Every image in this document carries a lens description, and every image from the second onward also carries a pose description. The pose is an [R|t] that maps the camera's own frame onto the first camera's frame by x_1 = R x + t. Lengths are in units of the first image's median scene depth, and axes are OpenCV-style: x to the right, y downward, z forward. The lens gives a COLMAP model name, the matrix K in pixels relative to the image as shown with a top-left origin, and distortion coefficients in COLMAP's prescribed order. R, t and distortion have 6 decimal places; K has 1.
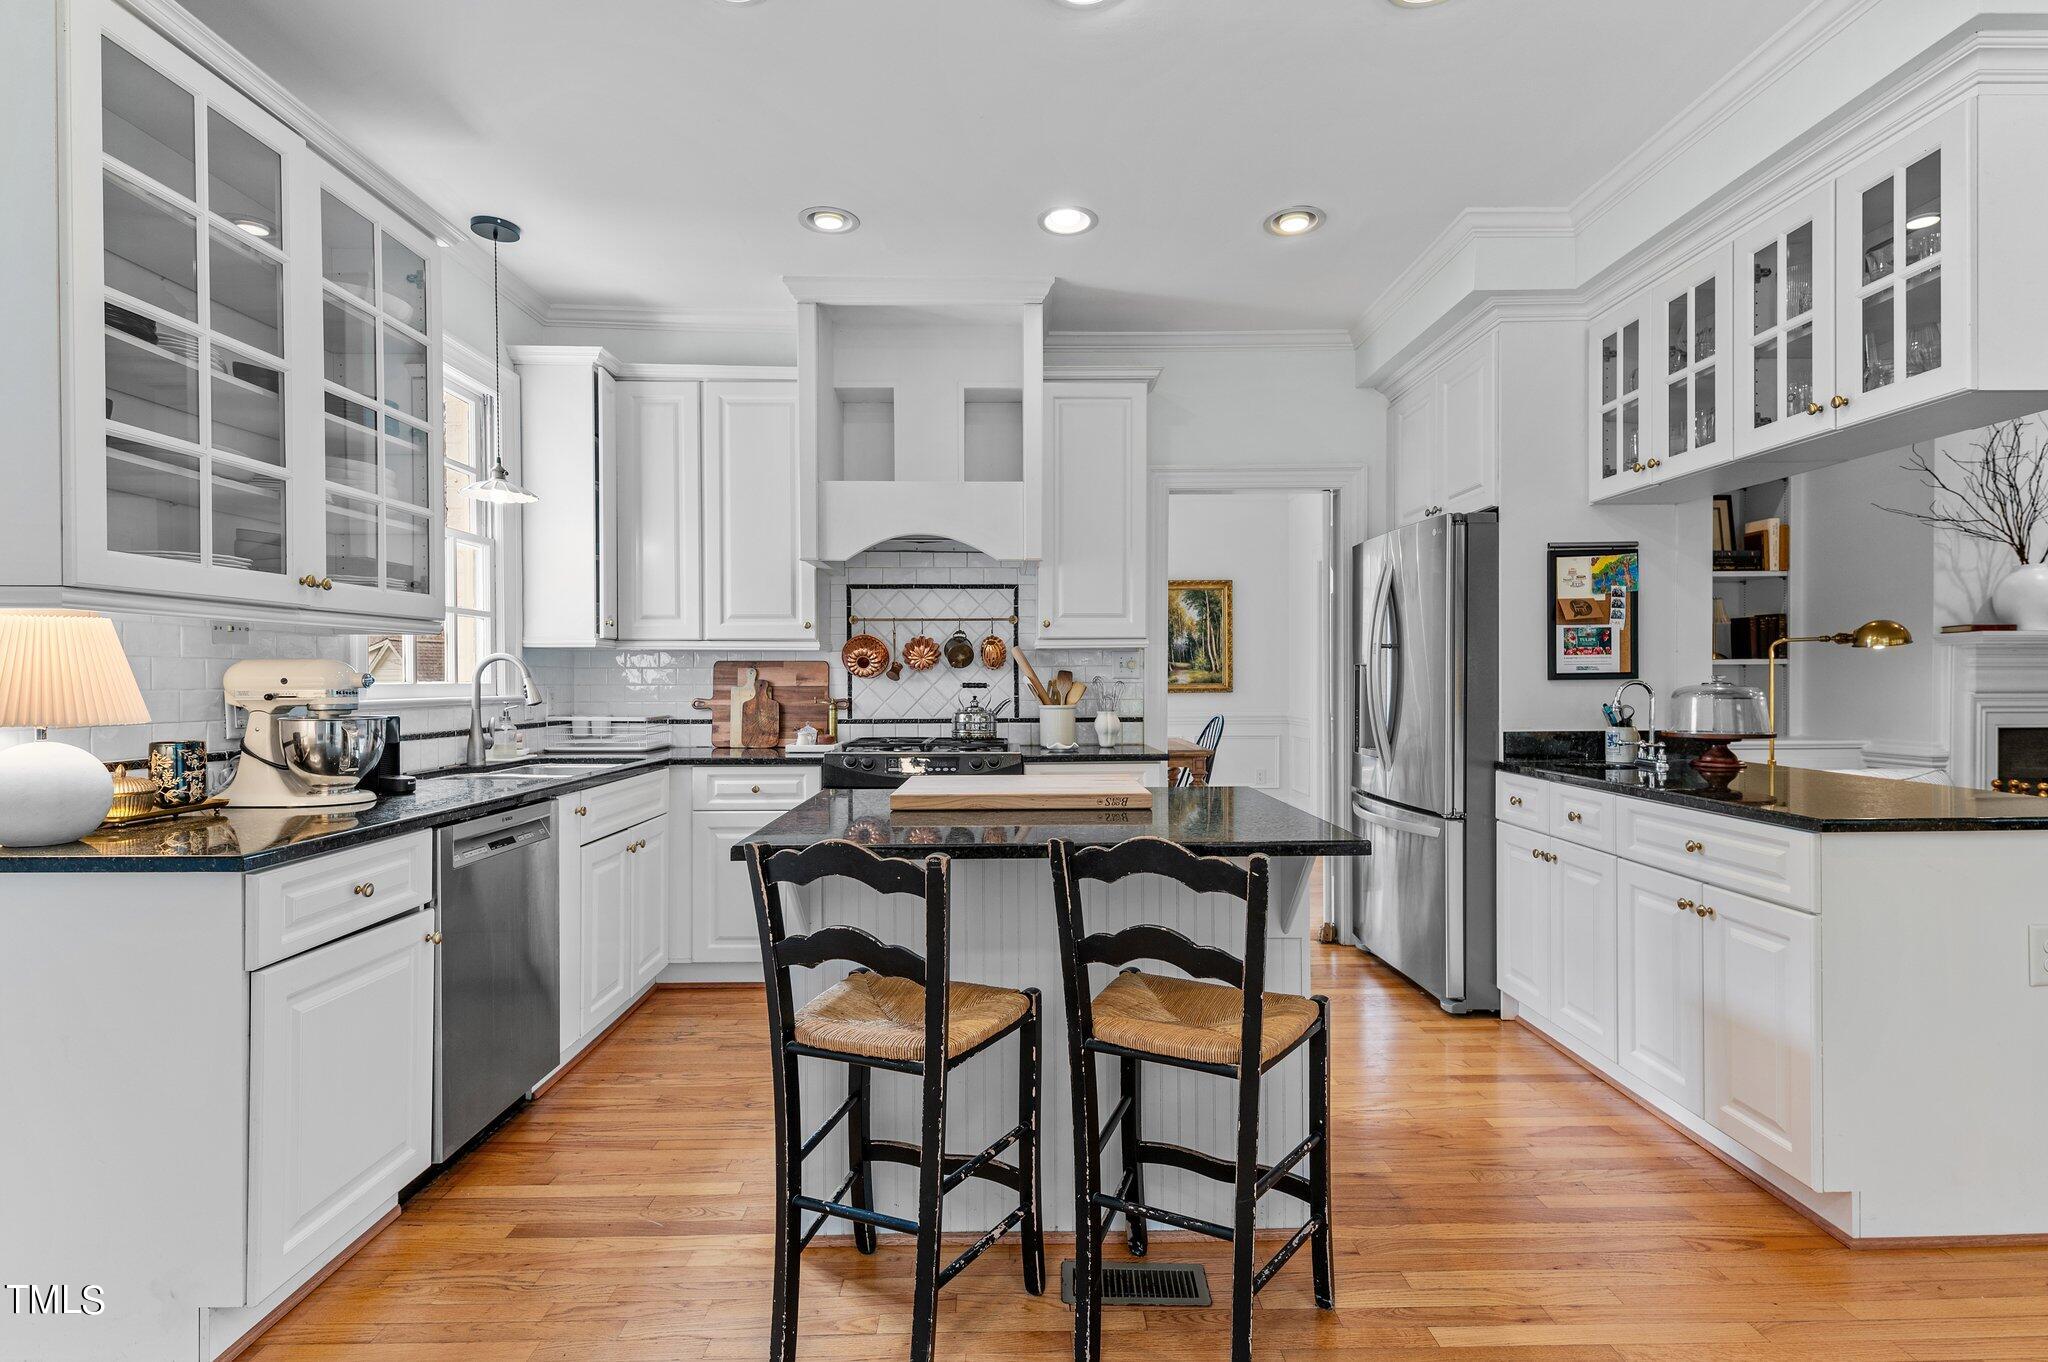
lens RADIAL K [[980.2, 0, 1016.3], [0, 980.2, 692.9], [0, 0, 1]] dist [-0.007789, 0.000002]
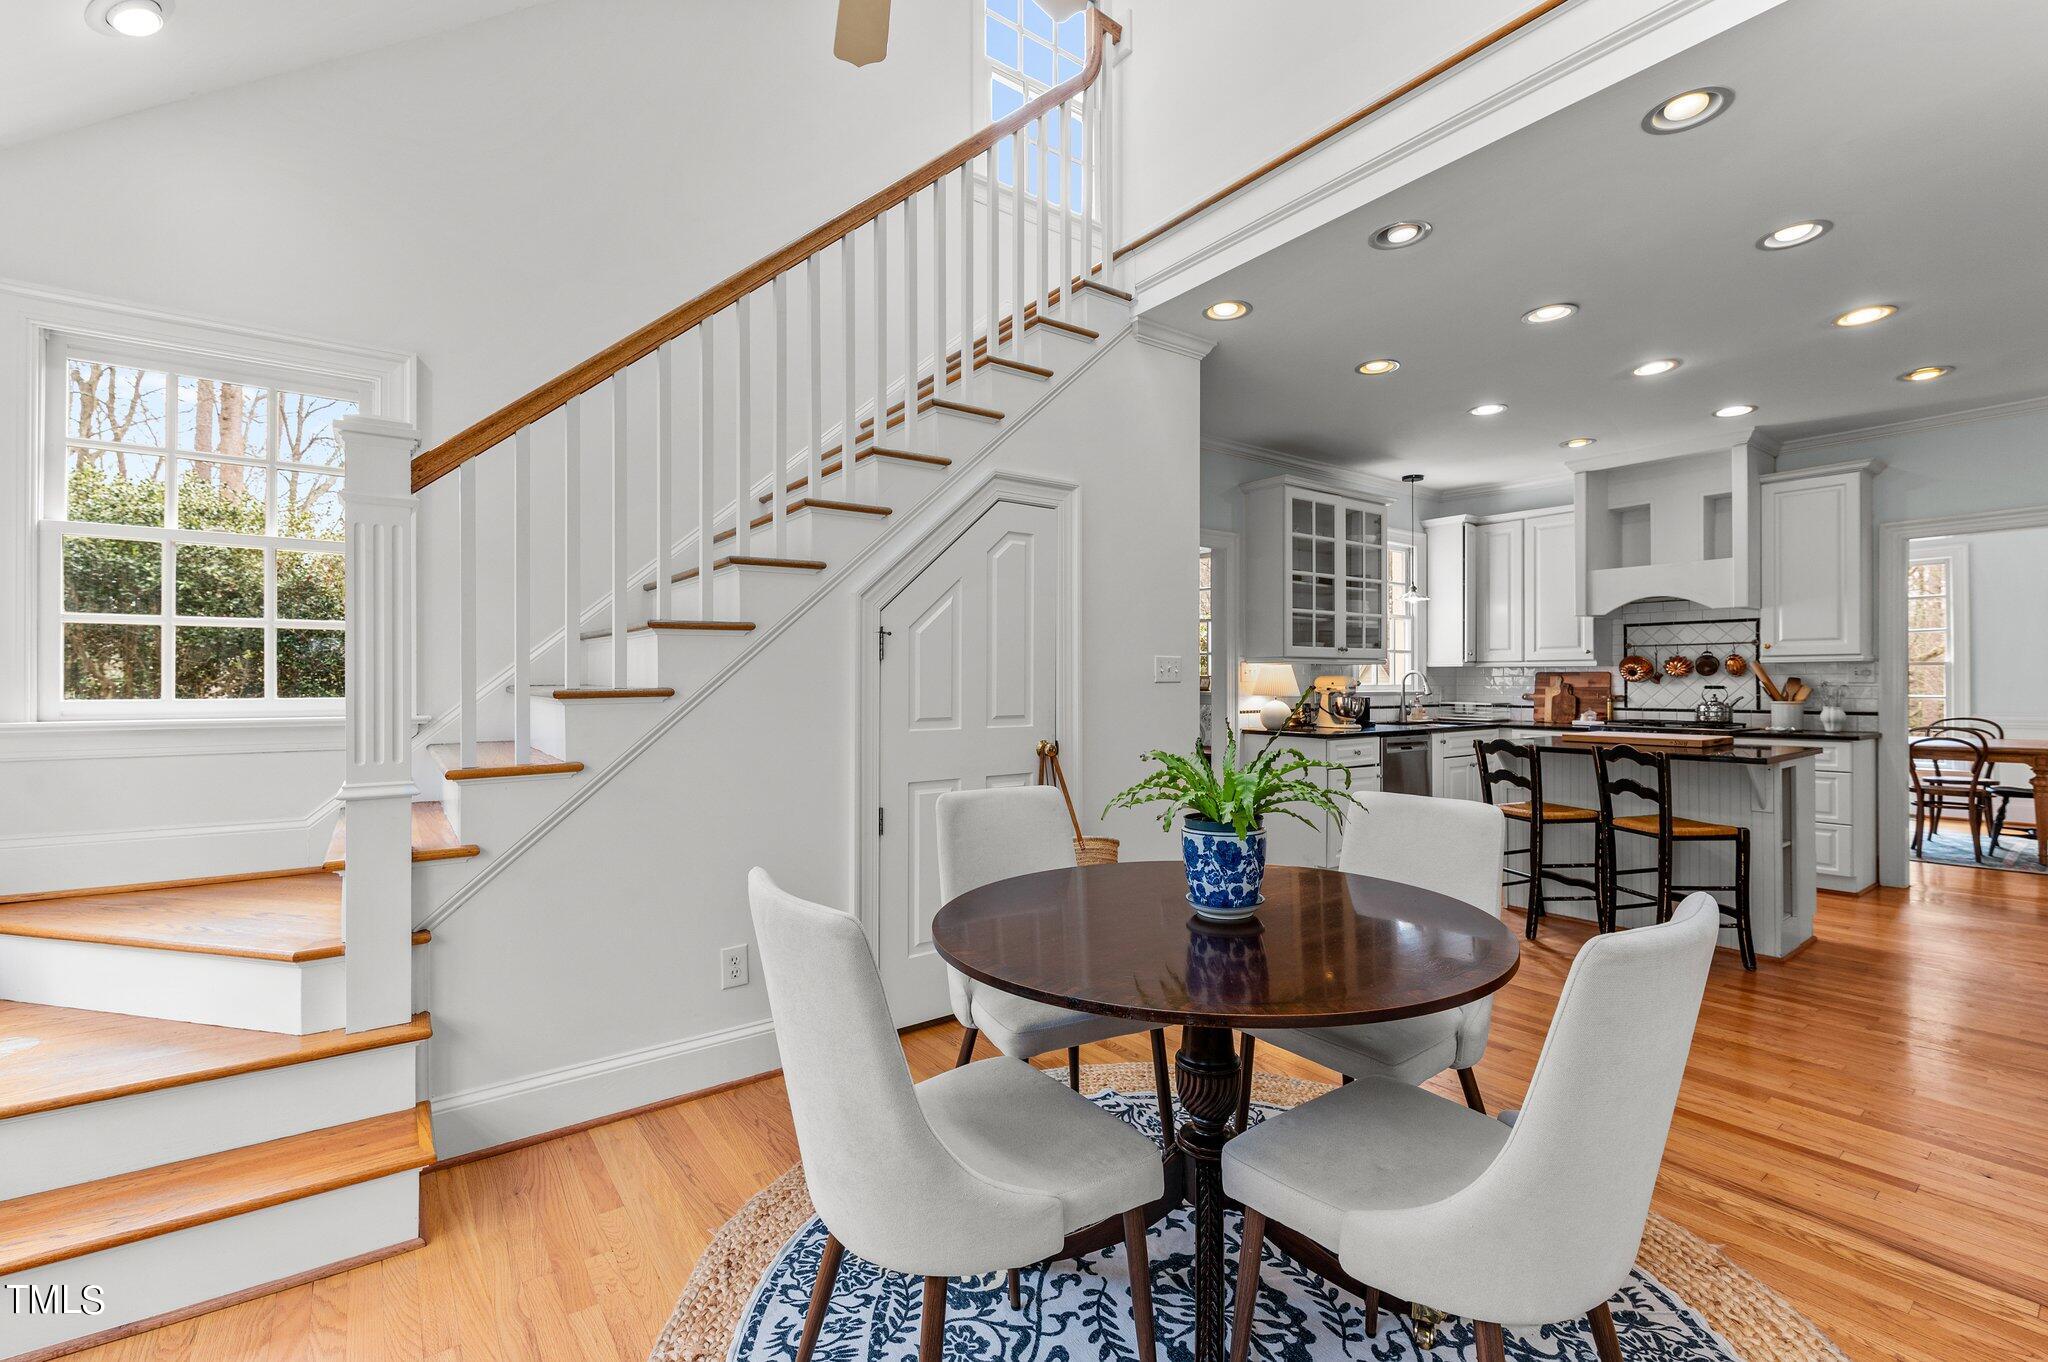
lens RADIAL K [[893.2, 0, 1024.0], [0, 893.2, 681.0], [0, 0, 1]] dist [0.003622, -0.000447]
pose [[0.591065, 0.002007, -0.806622, 0.510131], [-0.012389, 0.999902, -0.006590, 0.005587], [0.806529, 0.013888, 0.591031, -0.788781]]
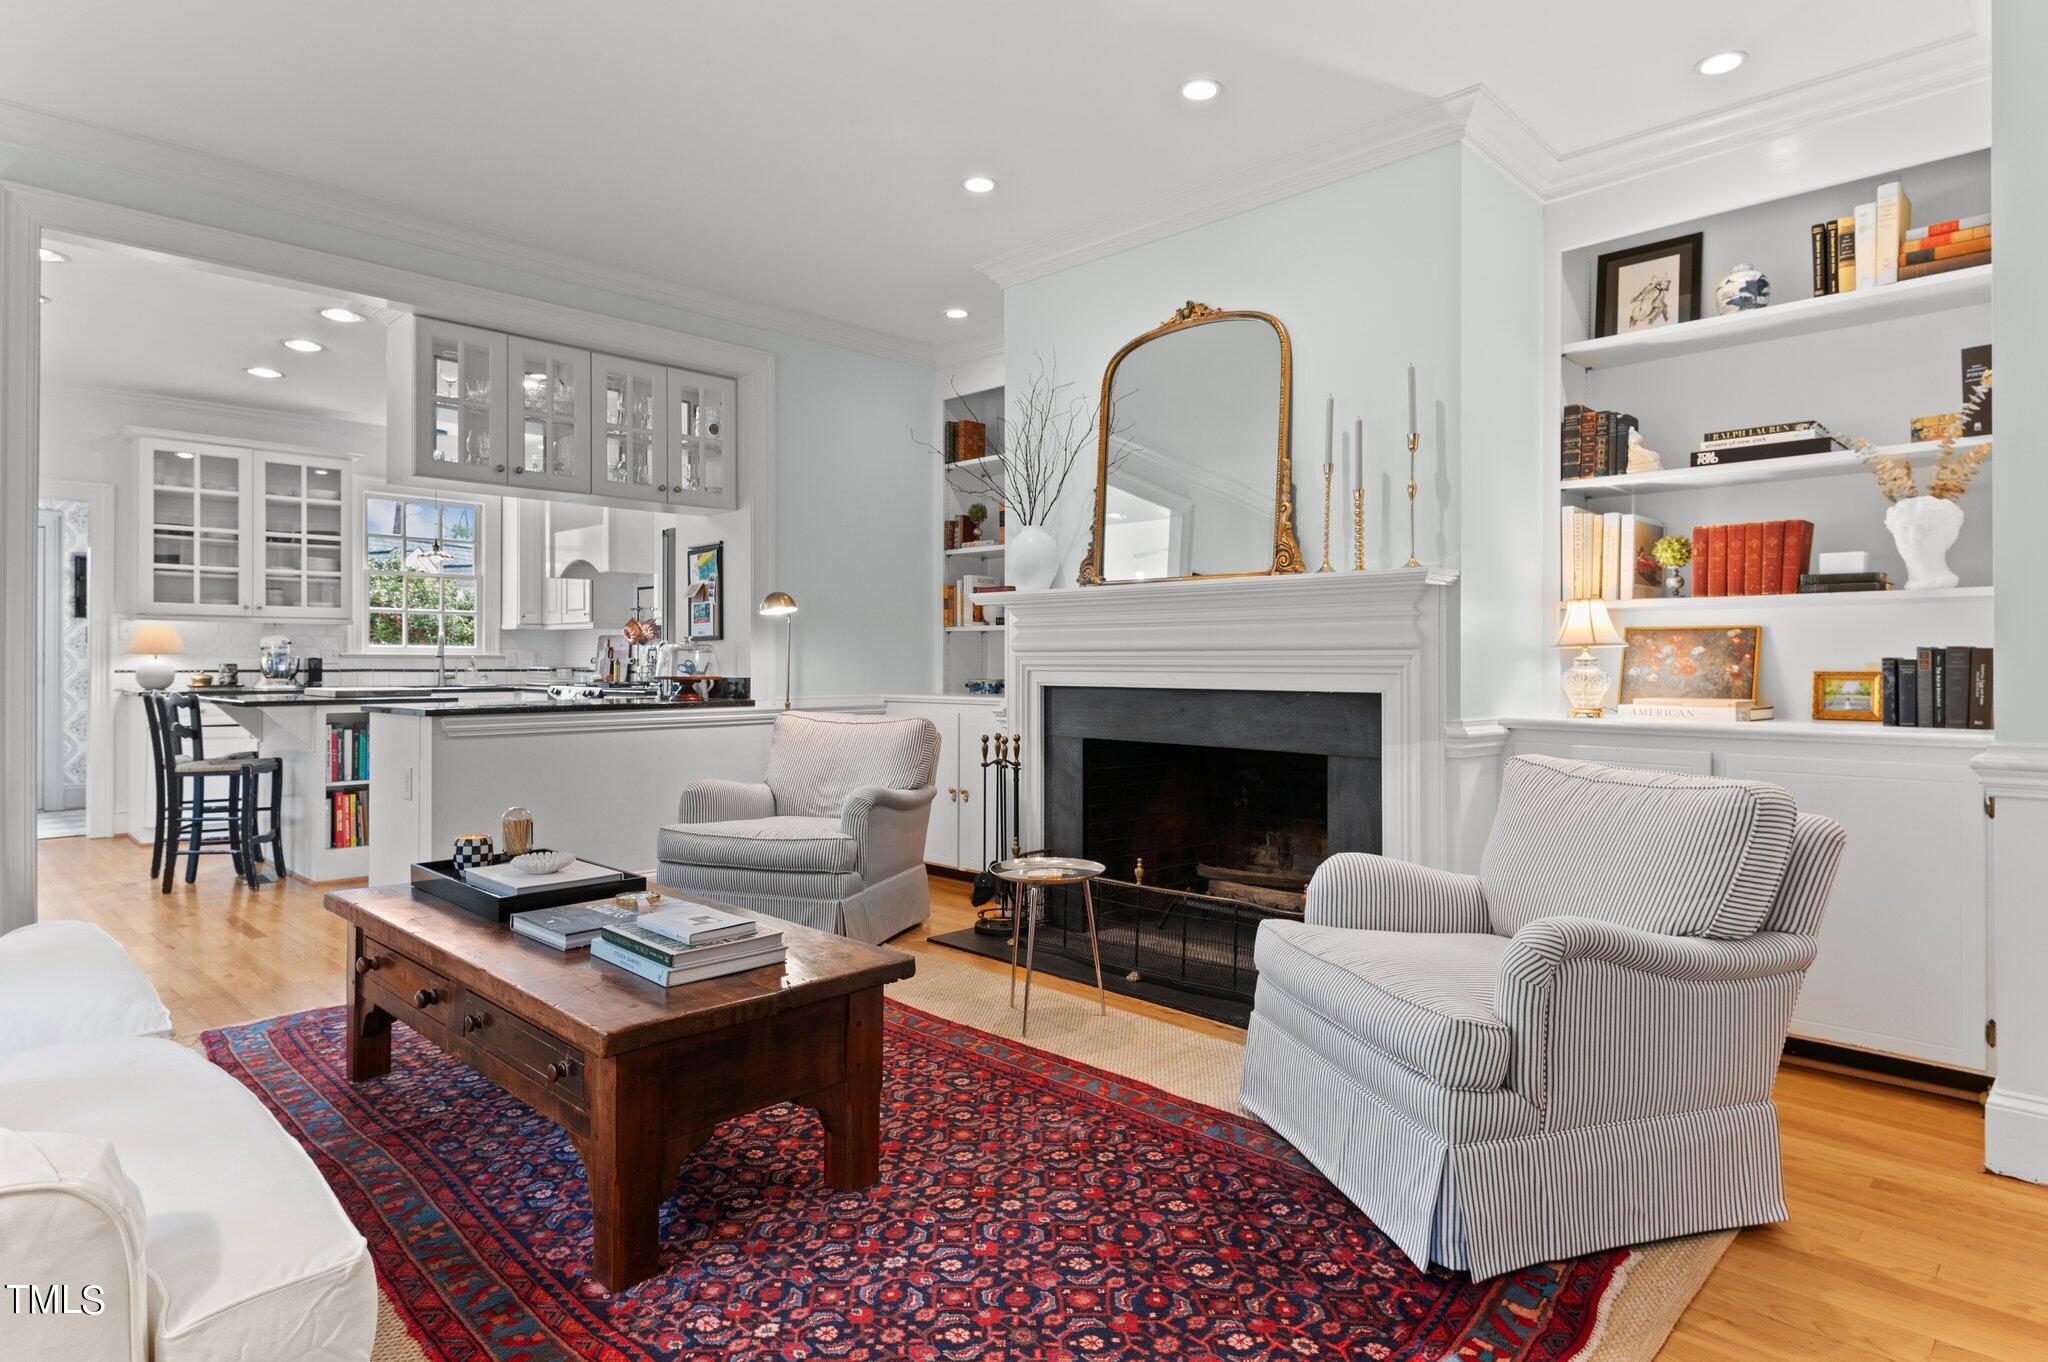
lens RADIAL K [[1098.7, 0, 1028.9], [0, 1098.7, 660.8], [0, 0, 1]] dist [-0.000837, 0.000087]
pose [[0.725091, 0.005873, -0.688628, 1.836557], [-0.018528, 0.999768, -0.010982, 0.022314], [0.688404, 0.020722, 0.725032, 0.152503]]
